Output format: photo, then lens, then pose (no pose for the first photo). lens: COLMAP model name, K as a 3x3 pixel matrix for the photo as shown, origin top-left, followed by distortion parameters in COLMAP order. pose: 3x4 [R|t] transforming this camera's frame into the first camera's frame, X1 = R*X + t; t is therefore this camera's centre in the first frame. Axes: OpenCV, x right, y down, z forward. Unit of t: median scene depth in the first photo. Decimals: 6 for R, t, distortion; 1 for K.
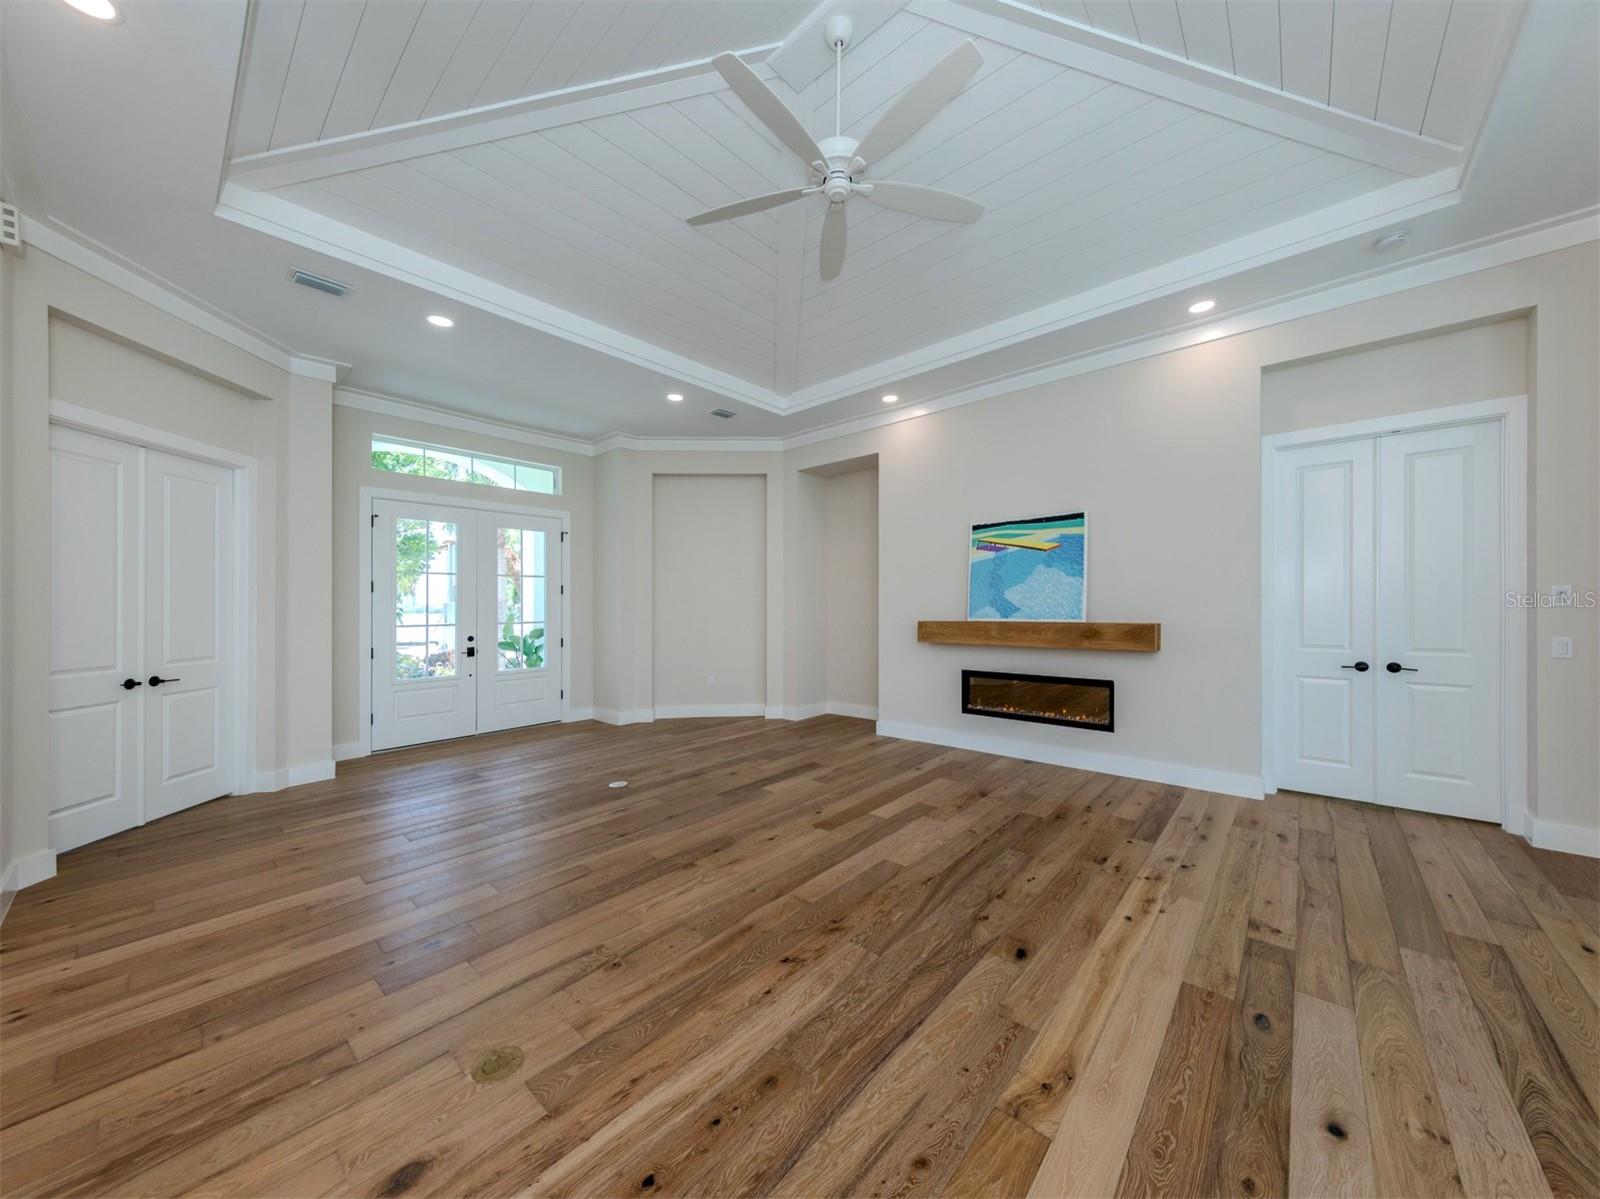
lens RADIAL K [[565.6, 0, 789.3], [0, 565.6, 614.4], [0, 0, 1]] dist [0.003390, 0.000317]
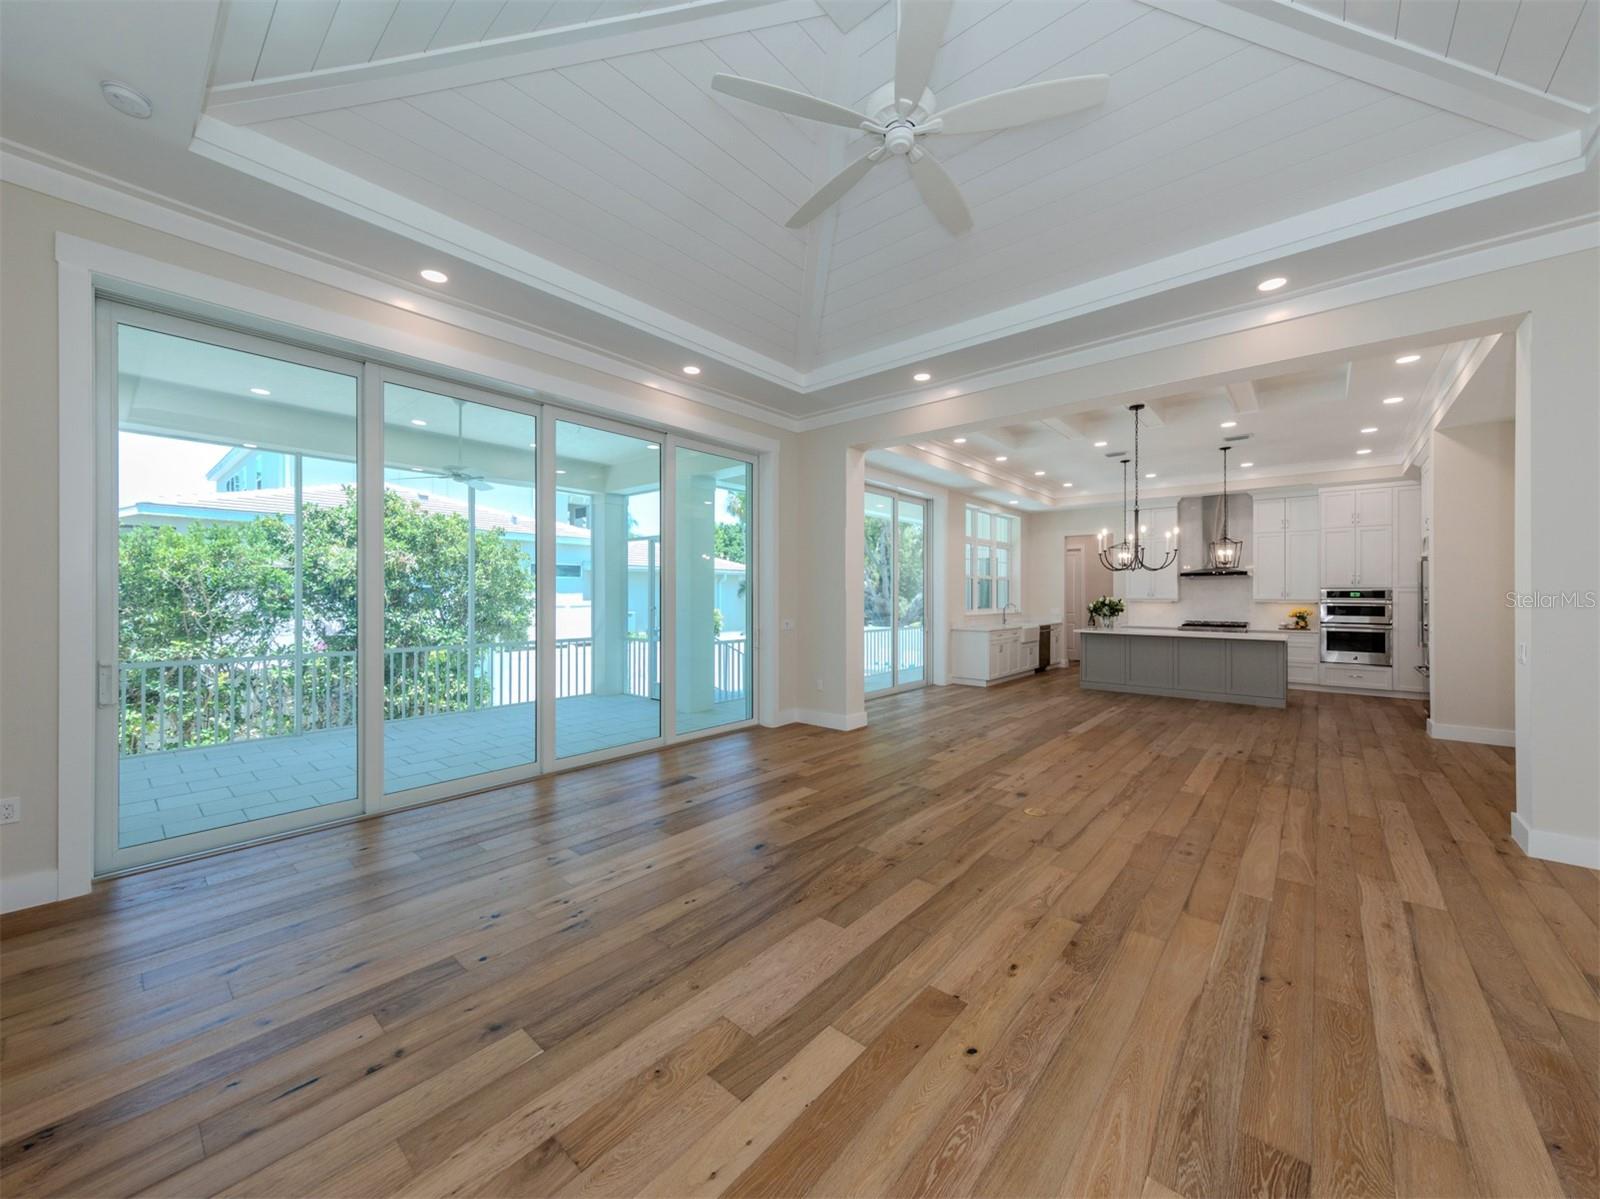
lens RADIAL K [[625.1, 0, 786.7], [0, 625.1, 590.8], [0, 0, 1]] dist [0.008958, -0.000089]
pose [[-0.999740, 0.009154, -0.020890, 0.208547], [0.008902, 0.999887, 0.012110, -0.038969], [0.020999, 0.011920, -0.999708, 1.481258]]
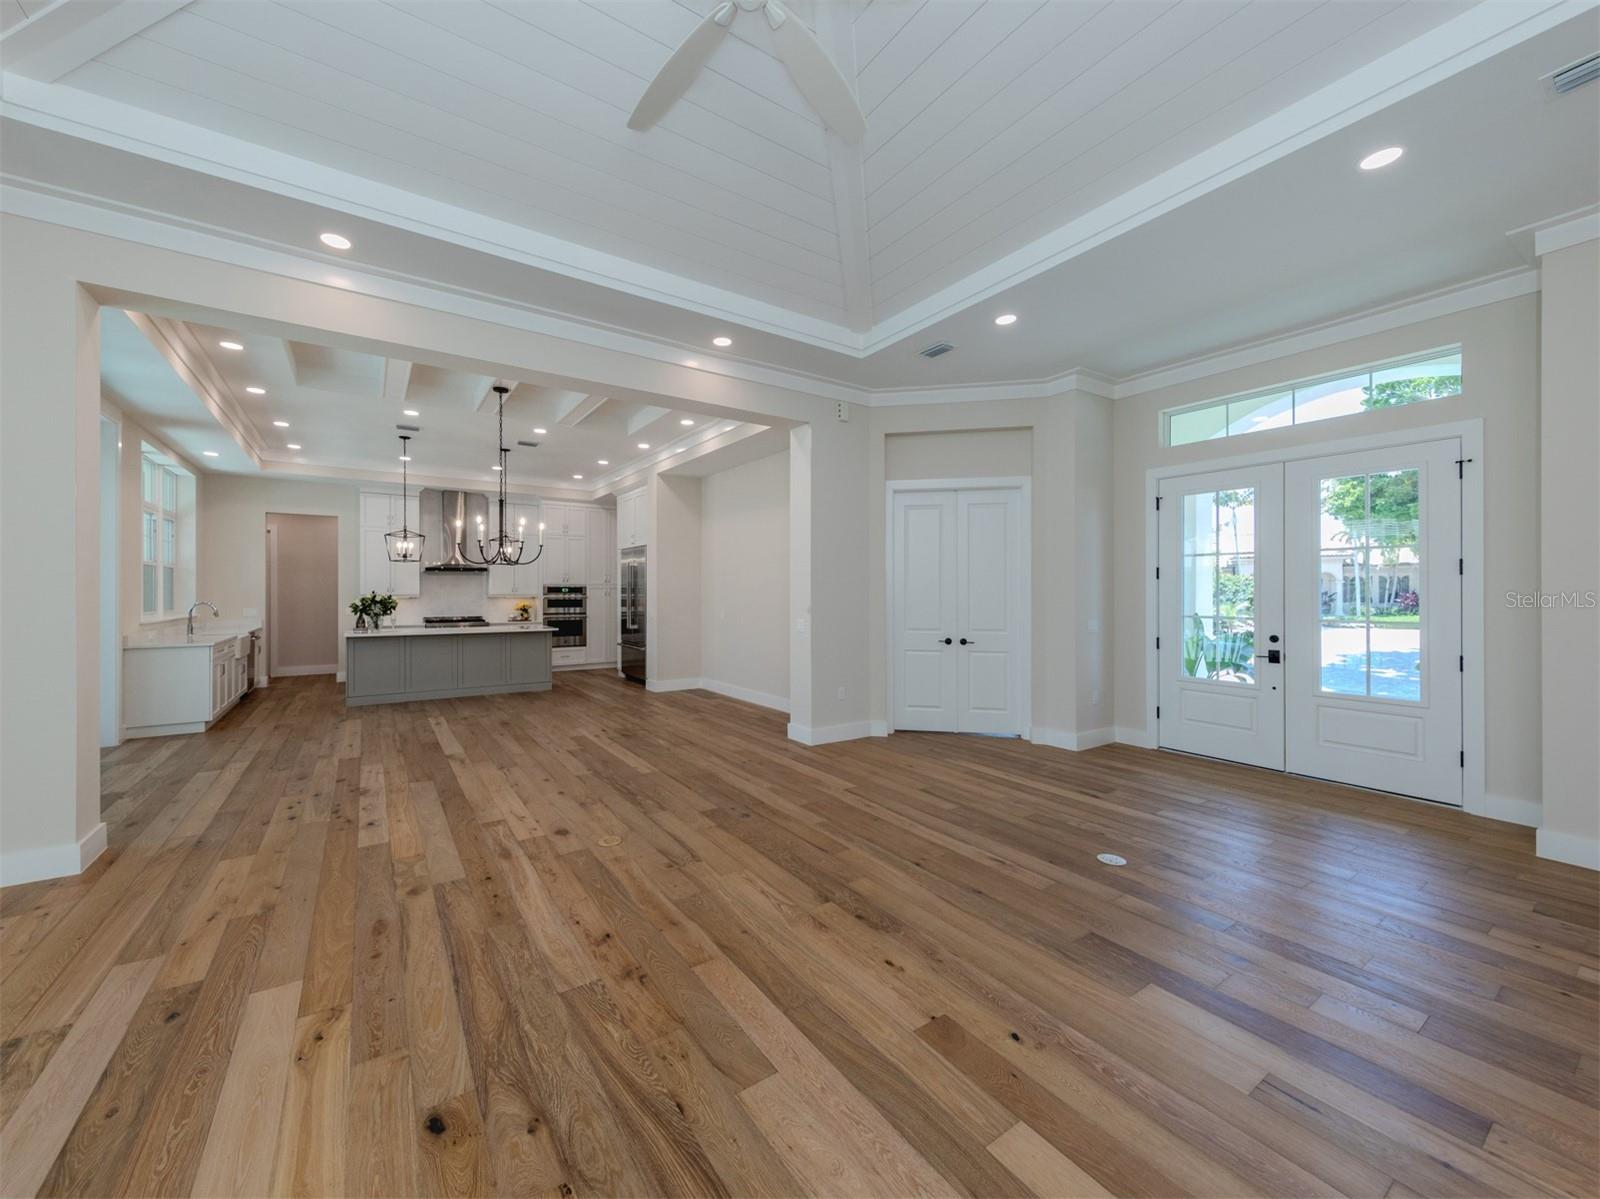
lens RADIAL K [[620.0, 0, 798.4], [0, 620.0, 597.8], [0, 0, 1]] dist [0.009077, -0.000161]
pose [[-0.225259, 0.024209, -0.973998, 0.593898], [-0.015329, 0.999479, 0.028388, -0.039688], [0.974178, 0.021325, -0.224771, 0.910382]]
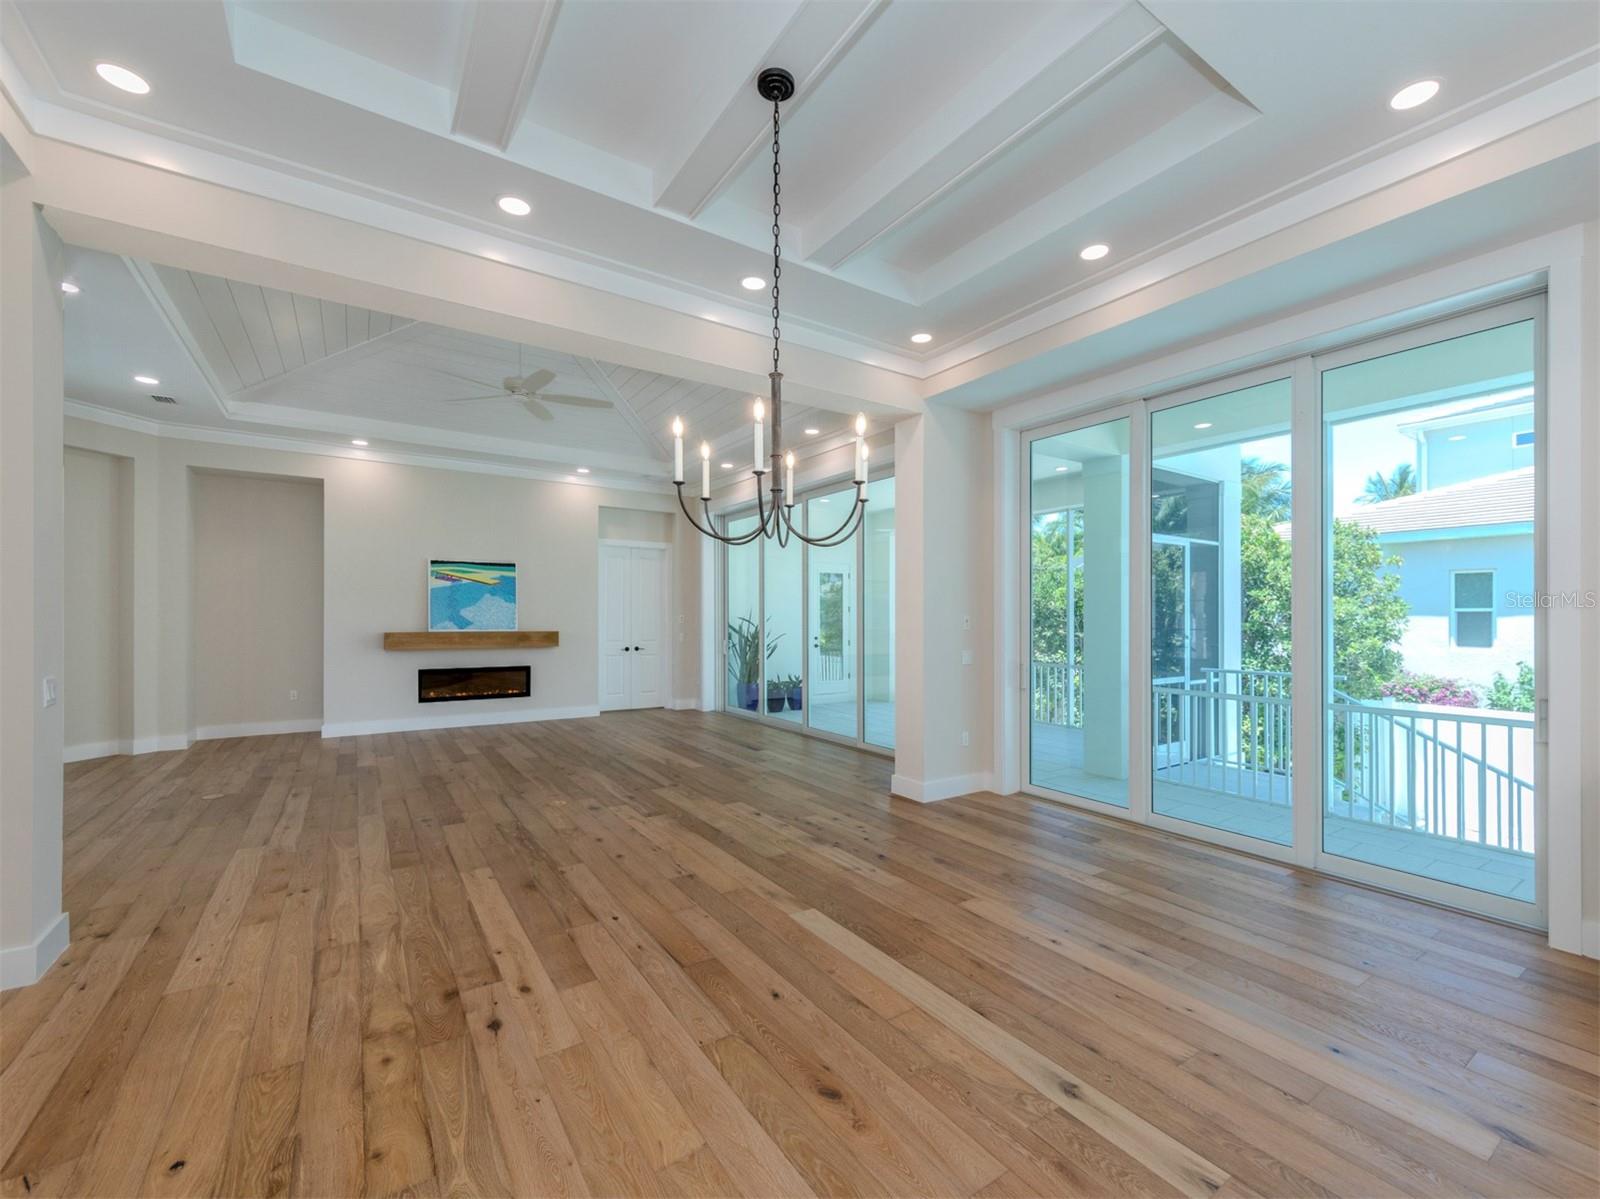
lens RADIAL K [[678.3, 0, 812.2], [0, 678.3, 609.8], [0, 0, 1]] dist [0.006028, -0.000901]
pose [[0.247719, 0.024810, 0.968514, -1.385074], [0.008306, 0.999581, -0.027731, 0.016191], [-0.968796, 0.014914, 0.247409, -0.366051]]
